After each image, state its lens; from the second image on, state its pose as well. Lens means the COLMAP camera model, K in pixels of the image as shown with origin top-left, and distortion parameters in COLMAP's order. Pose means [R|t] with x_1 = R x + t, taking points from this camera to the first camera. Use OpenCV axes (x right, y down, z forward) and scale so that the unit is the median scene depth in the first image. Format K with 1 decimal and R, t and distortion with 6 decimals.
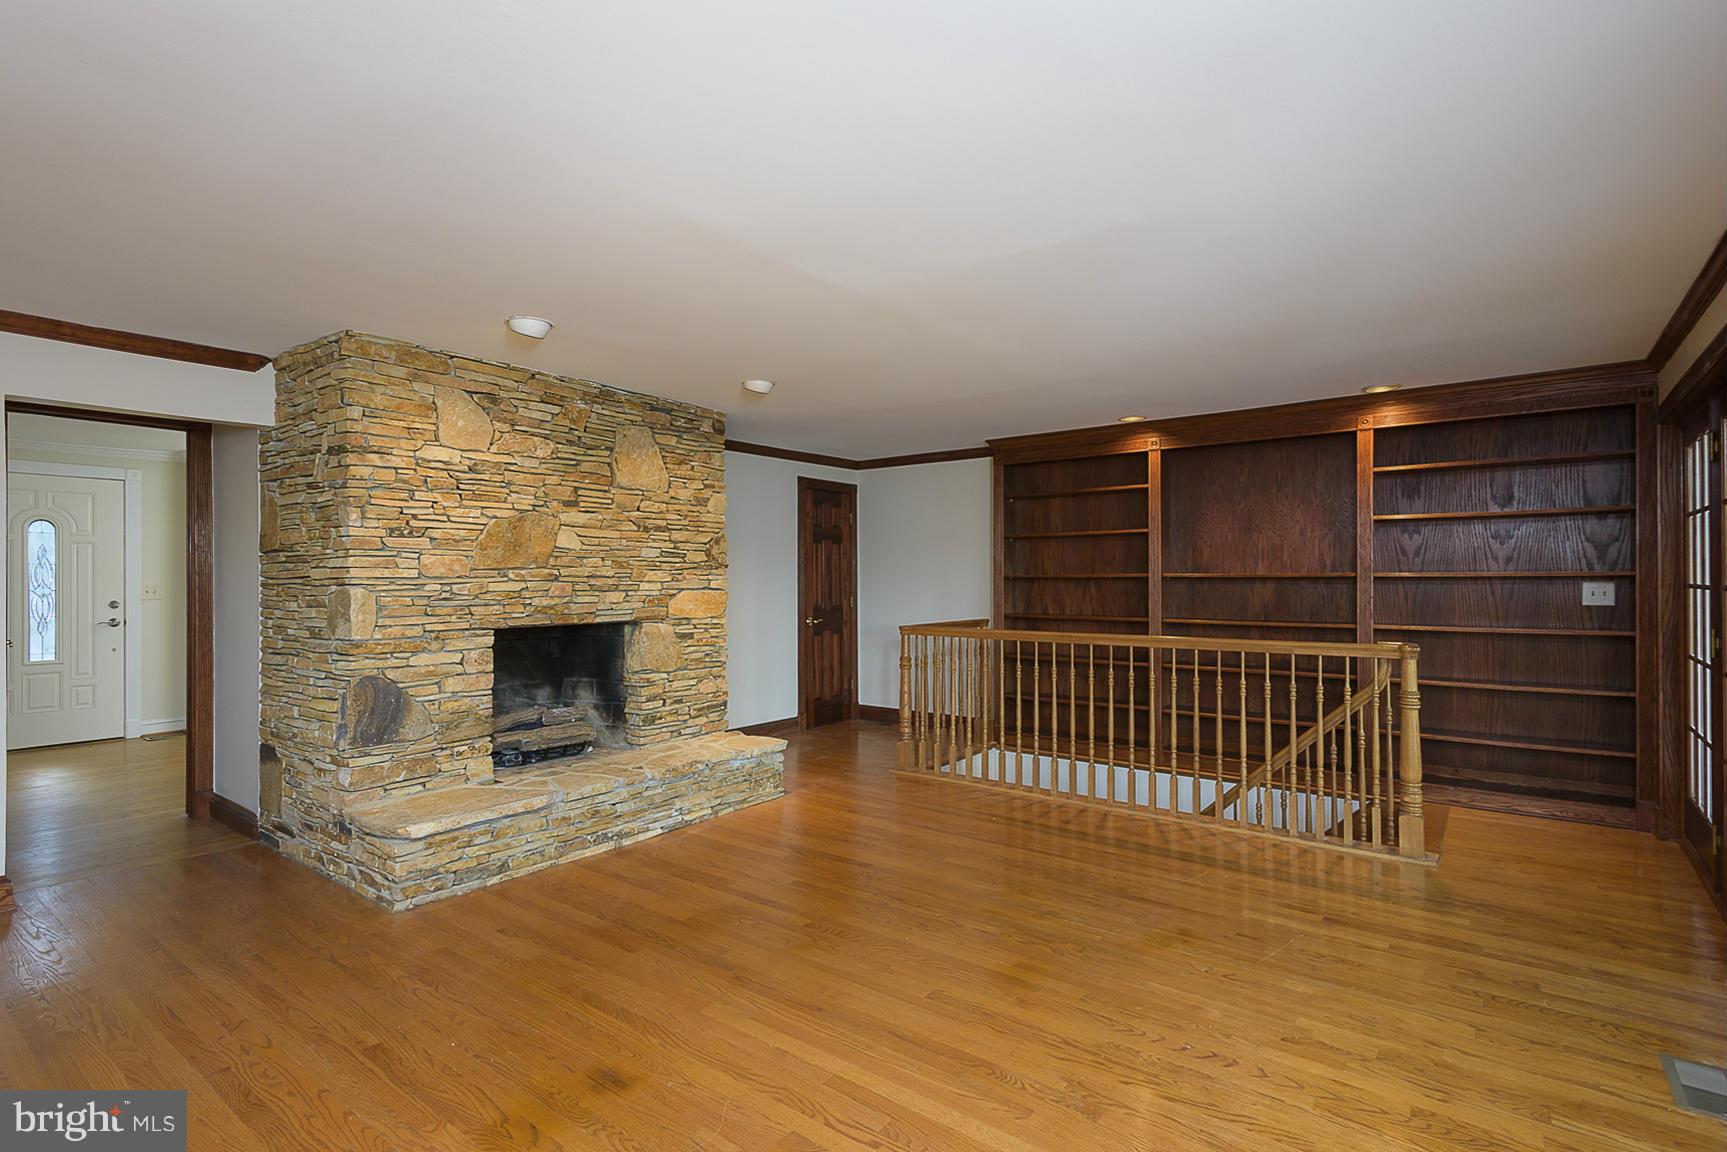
lens RADIAL K [[808.9, 0, 861.1], [0, 808.9, 577.7], [0, 0, 1]] dist [0.010961, -0.000244]
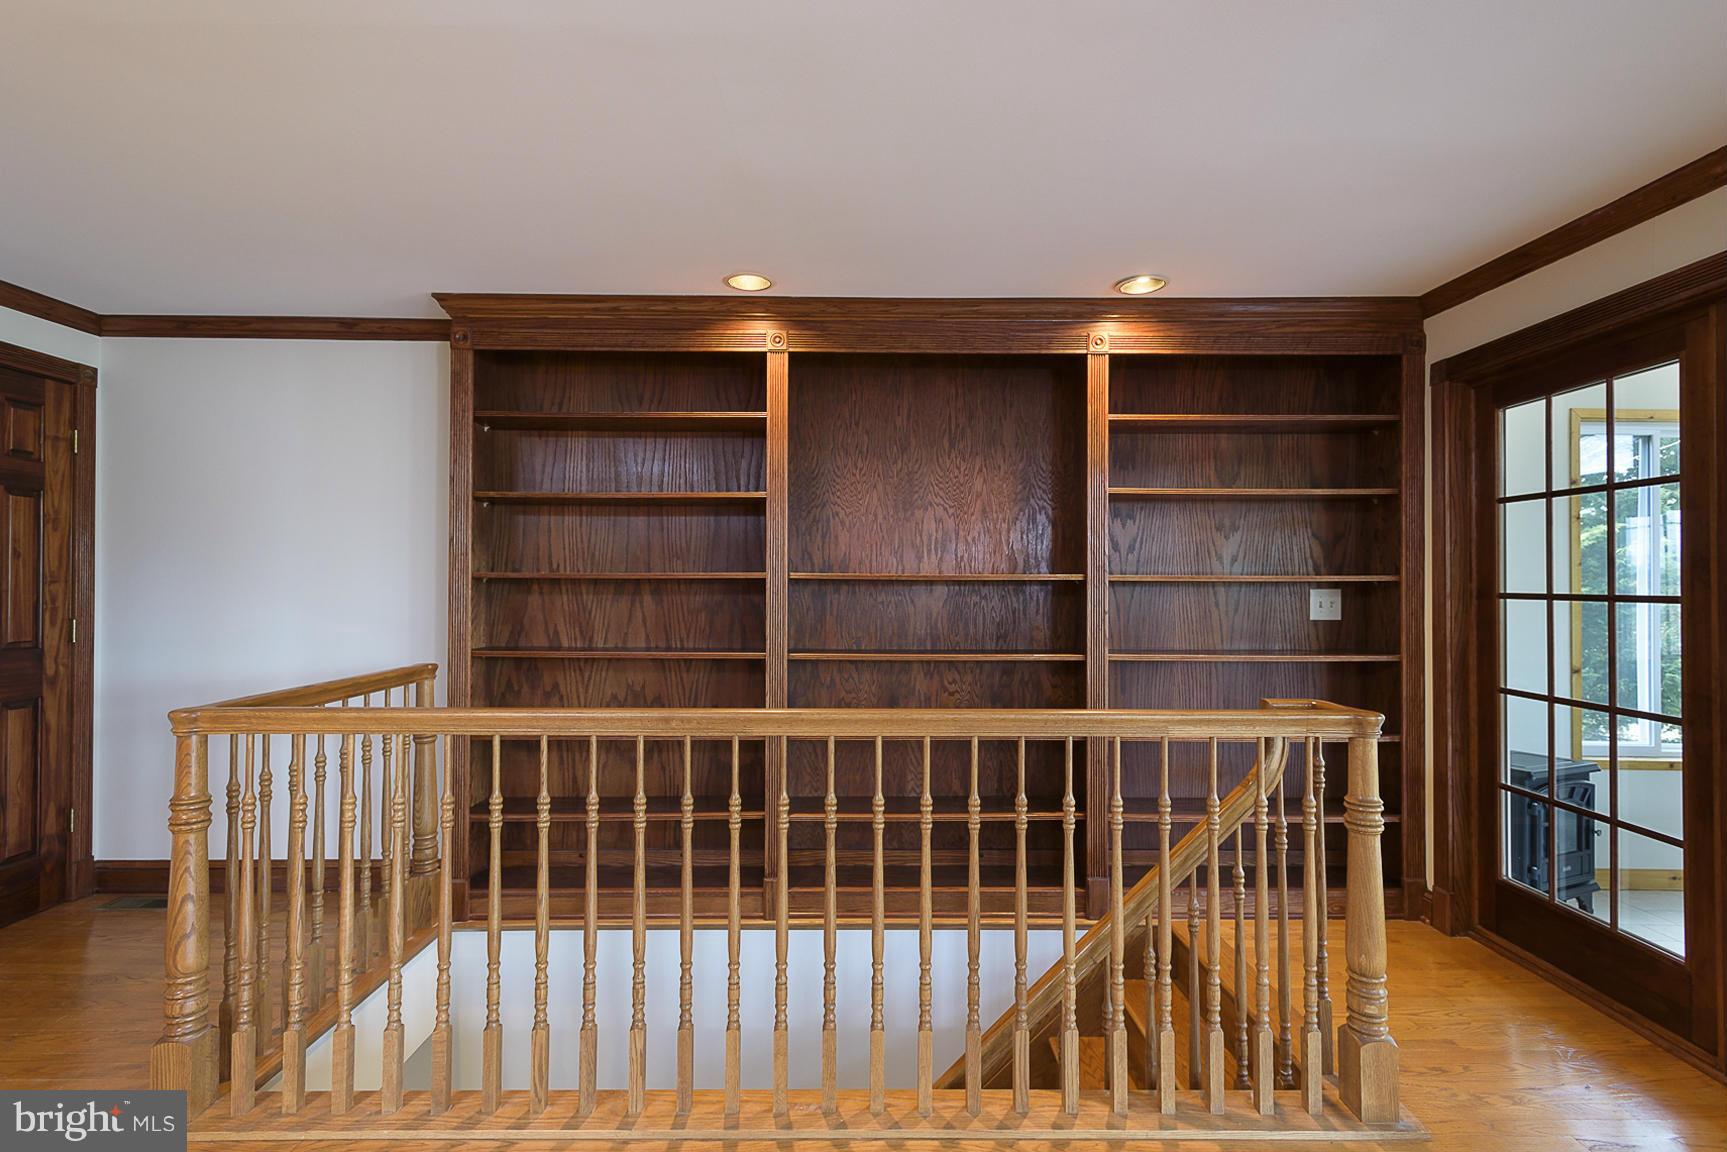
lens RADIAL K [[808.9, 0, 861.1], [0, 808.9, 577.7], [0, 0, 1]] dist [0.010961, -0.000244]
pose [[0.779033, 0.009036, 0.626917, 0.058620], [-0.007060, 0.999959, -0.005640, 0.001004], [-0.626943, -0.000032, 0.779065, 0.530453]]
